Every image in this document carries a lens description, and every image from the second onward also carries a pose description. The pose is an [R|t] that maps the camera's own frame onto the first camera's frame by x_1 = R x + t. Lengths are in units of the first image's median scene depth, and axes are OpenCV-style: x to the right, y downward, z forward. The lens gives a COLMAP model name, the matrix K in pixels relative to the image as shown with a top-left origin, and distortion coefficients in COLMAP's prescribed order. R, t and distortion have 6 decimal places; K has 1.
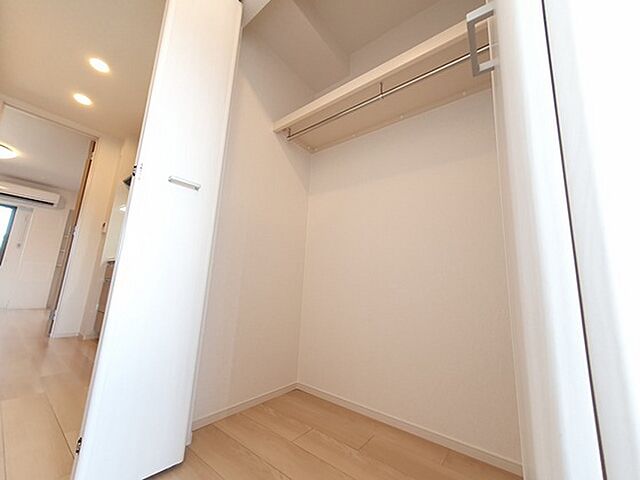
lens RADIAL K [[251.2, 0, 317.0], [0, 251.2, 240.7], [0, 0, 1]] dist [-0.001407, -0.000408]
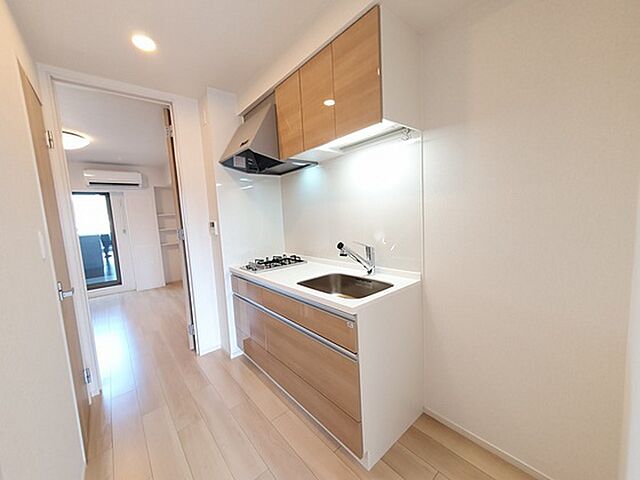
lens RADIAL K [[251.2, 0, 317.0], [0, 251.2, 240.7], [0, 0, 1]] dist [-0.001407, -0.000408]
pose [[0.971972, -0.085626, -0.218951, -0.216139], [0.144259, 0.952596, 0.267863, -0.103978], [0.185635, -0.291941, 0.938248, 0.182968]]
